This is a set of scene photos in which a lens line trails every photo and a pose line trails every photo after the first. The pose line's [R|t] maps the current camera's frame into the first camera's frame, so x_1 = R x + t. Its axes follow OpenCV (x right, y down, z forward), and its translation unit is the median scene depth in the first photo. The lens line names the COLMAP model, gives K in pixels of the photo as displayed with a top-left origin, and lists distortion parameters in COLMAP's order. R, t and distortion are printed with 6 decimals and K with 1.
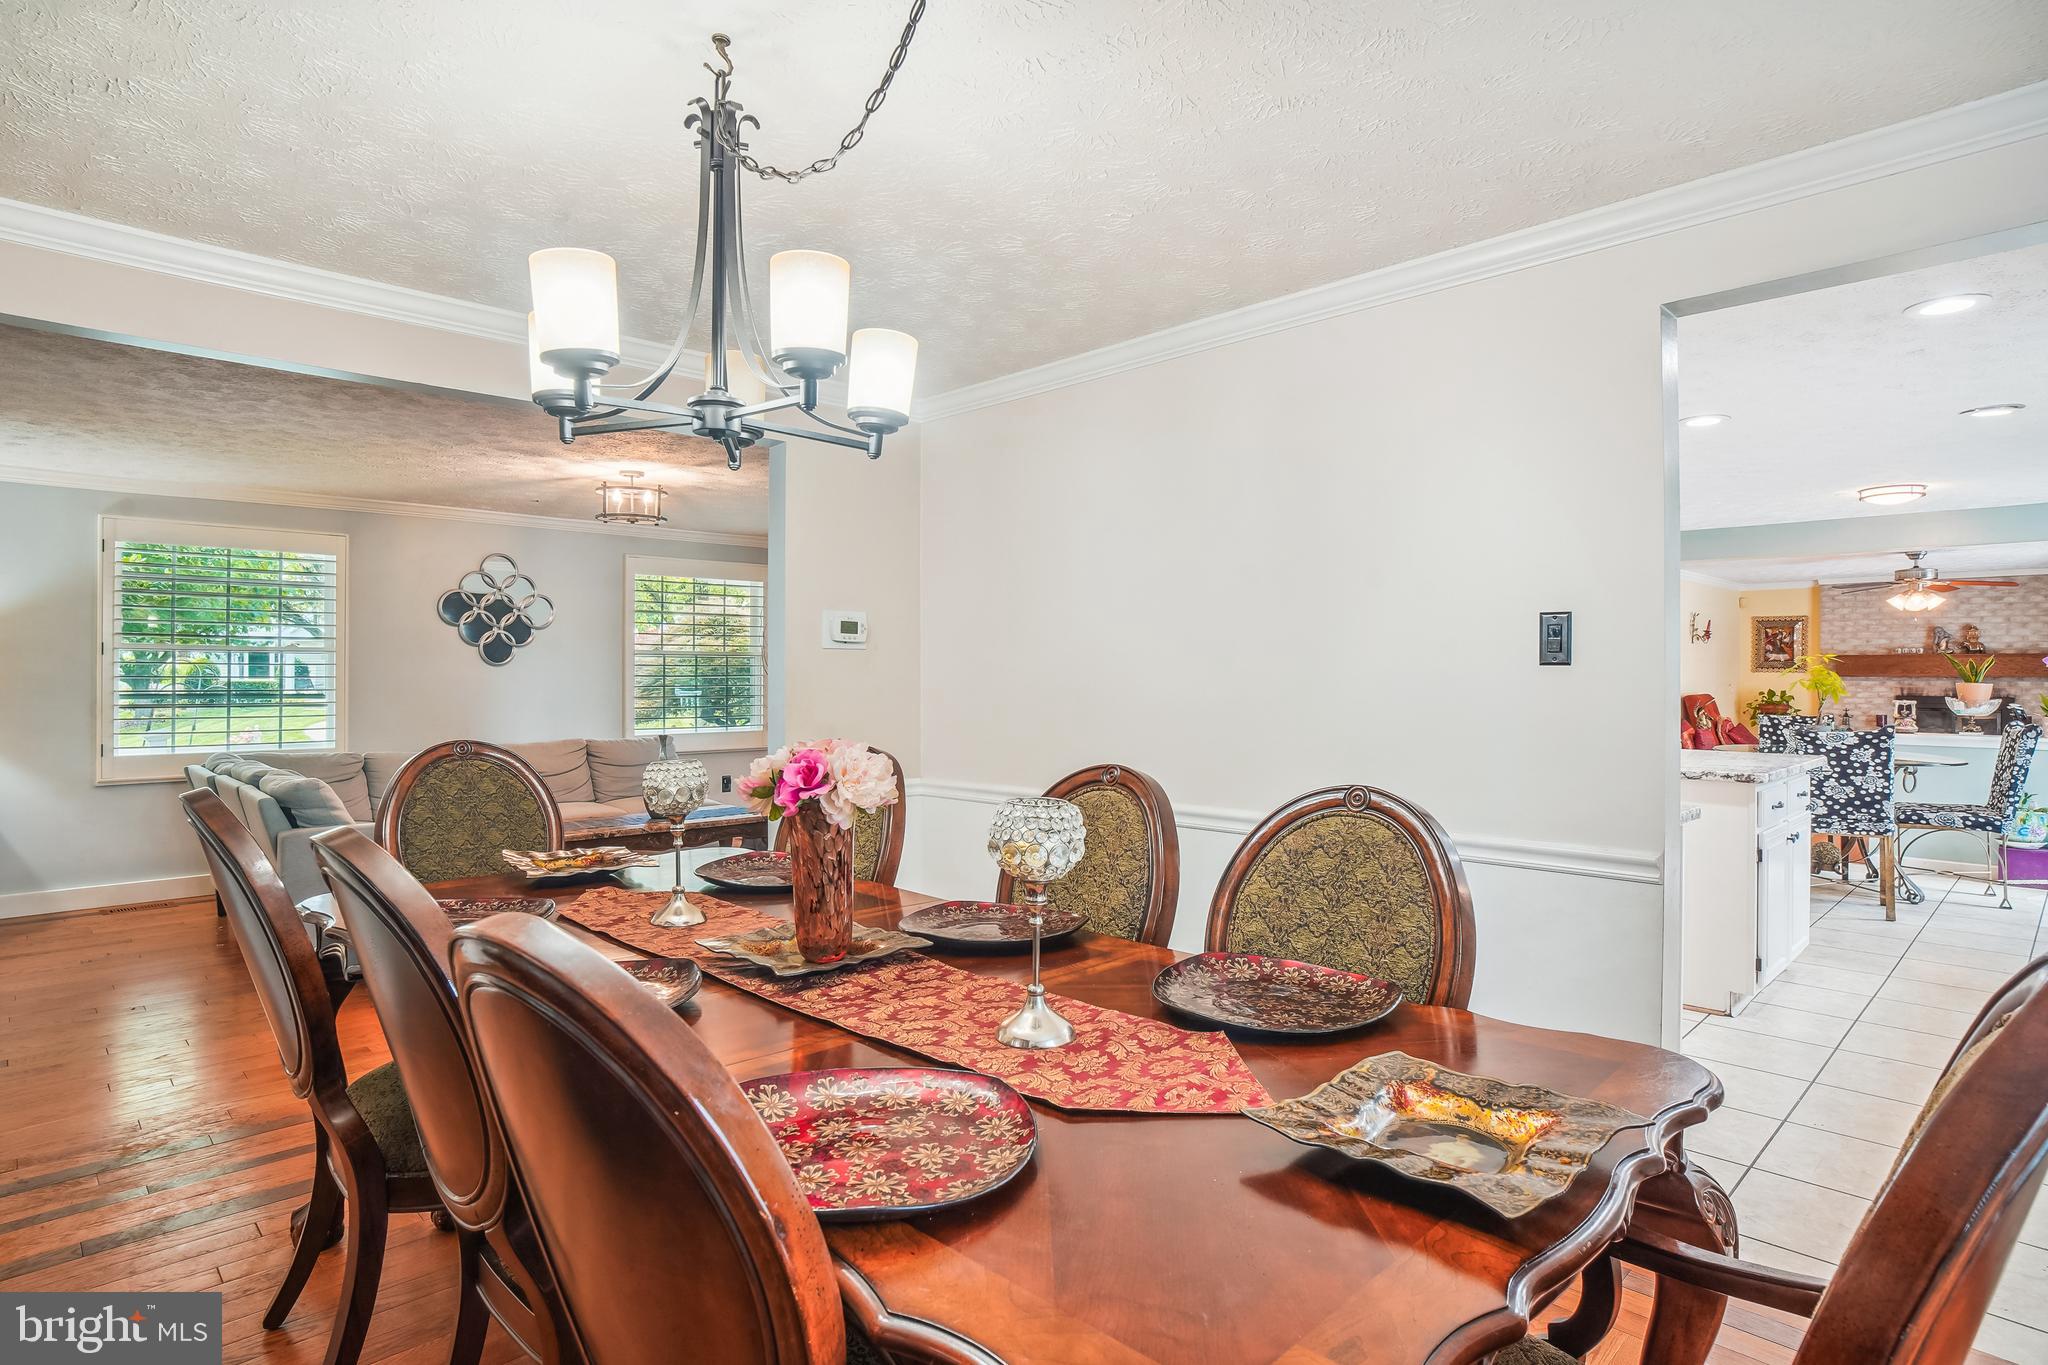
lens RADIAL K [[1112.0, 0, 1020.7], [0, 1112.0, 671.0], [0, 0, 1]] dist [-0.006343, 0.010199]
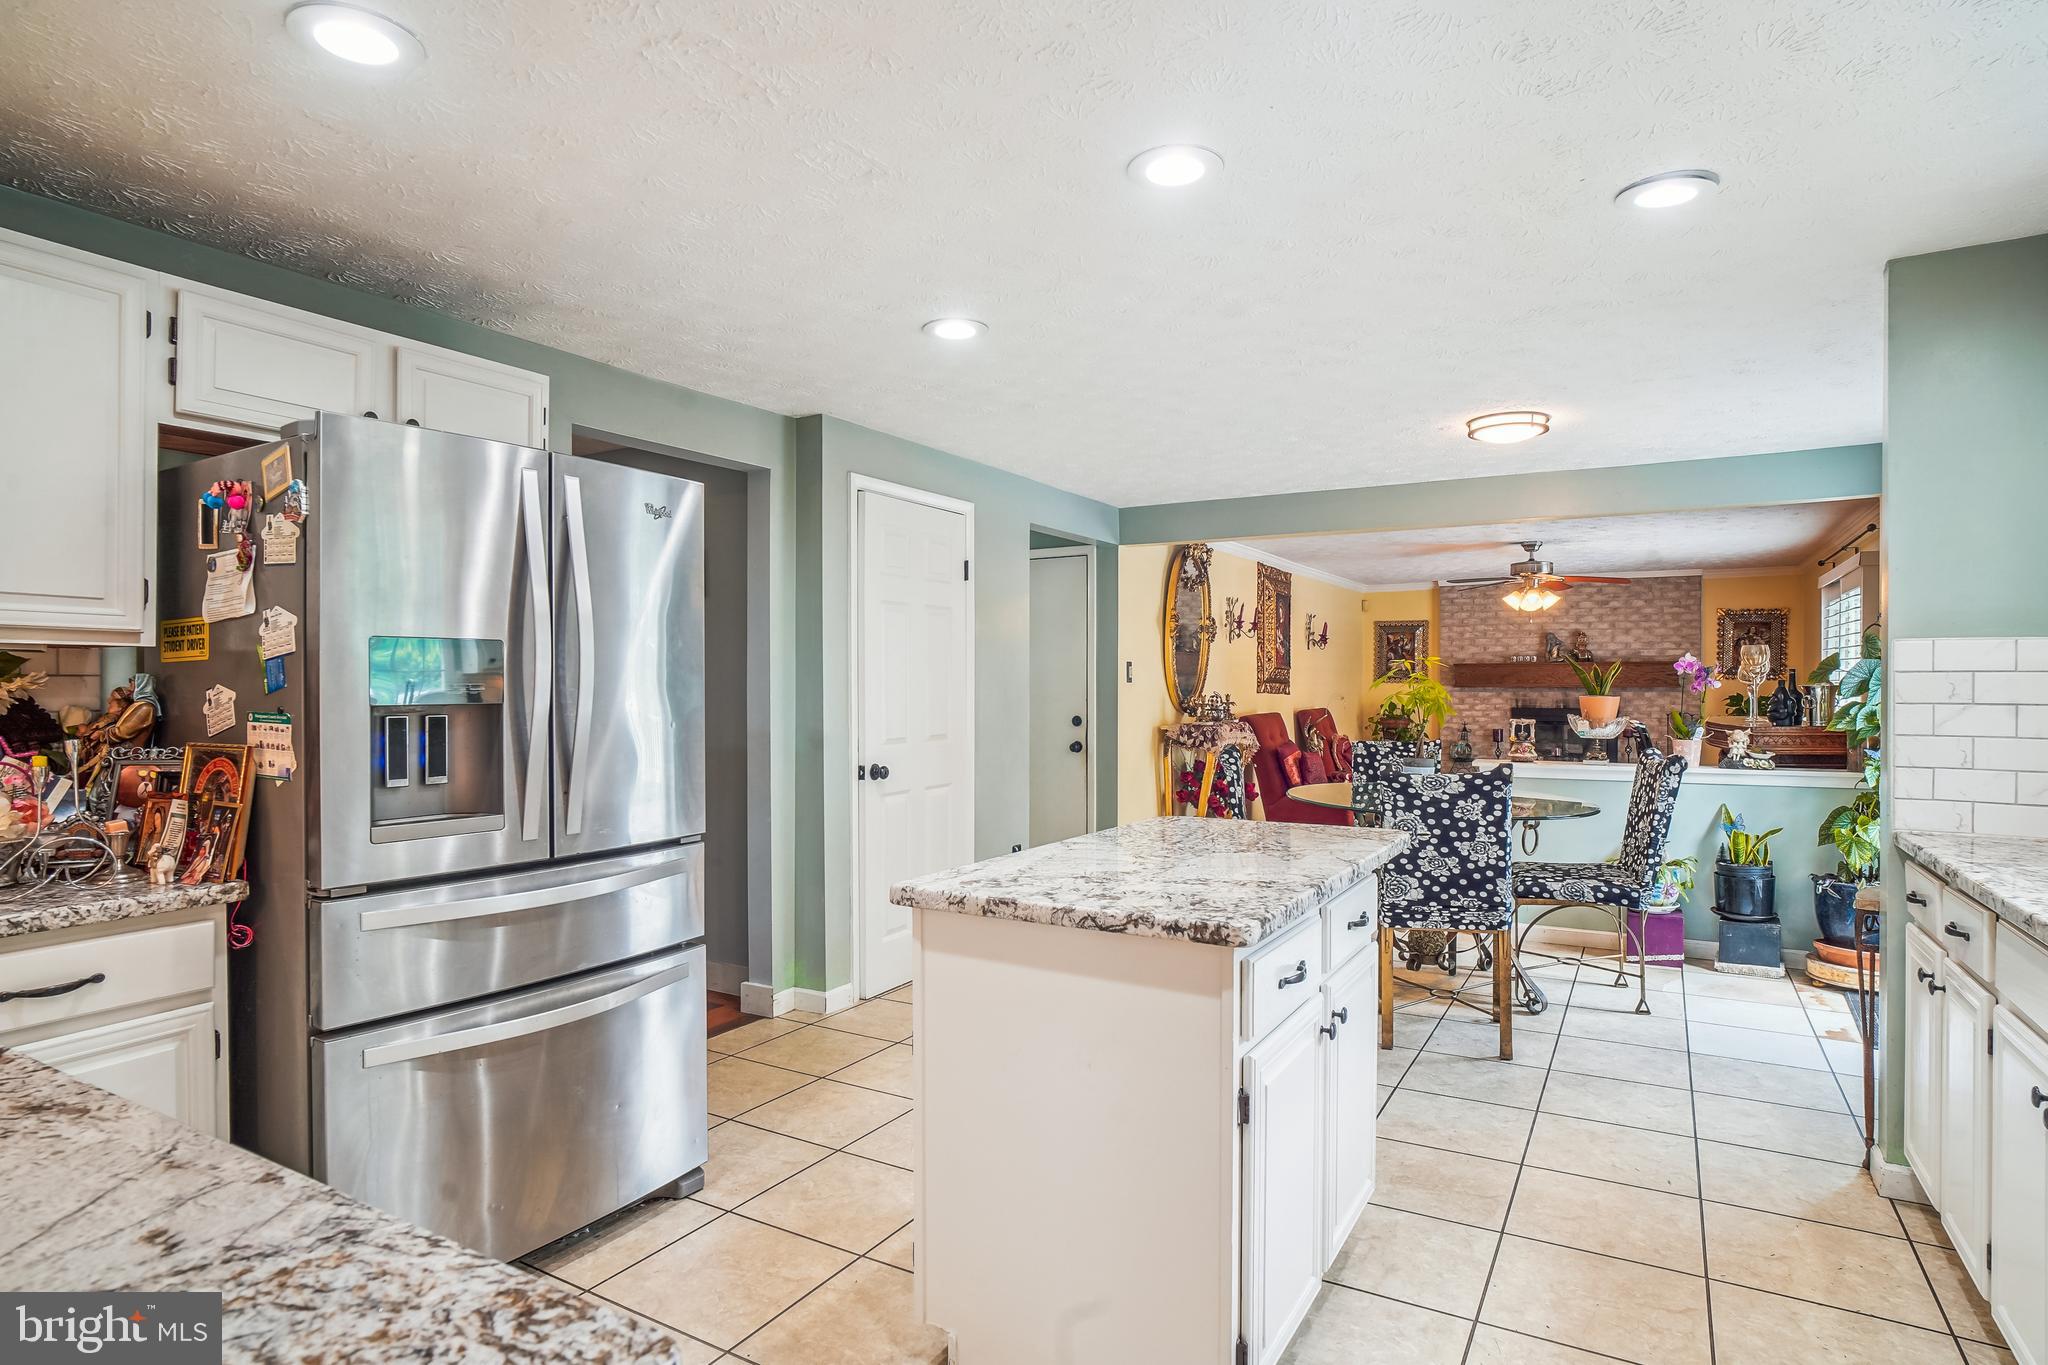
lens RADIAL K [[1112.0, 0, 1030.4], [0, 1112.0, 689.8], [0, 0, 1]] dist [-0.006343, 0.010199]
pose [[0.966436, -0.002861, 0.256890, 0.318726], [0.001308, 0.999980, 0.006214, 0.001757], [-0.256902, -0.005670, 0.966421, 0.408668]]
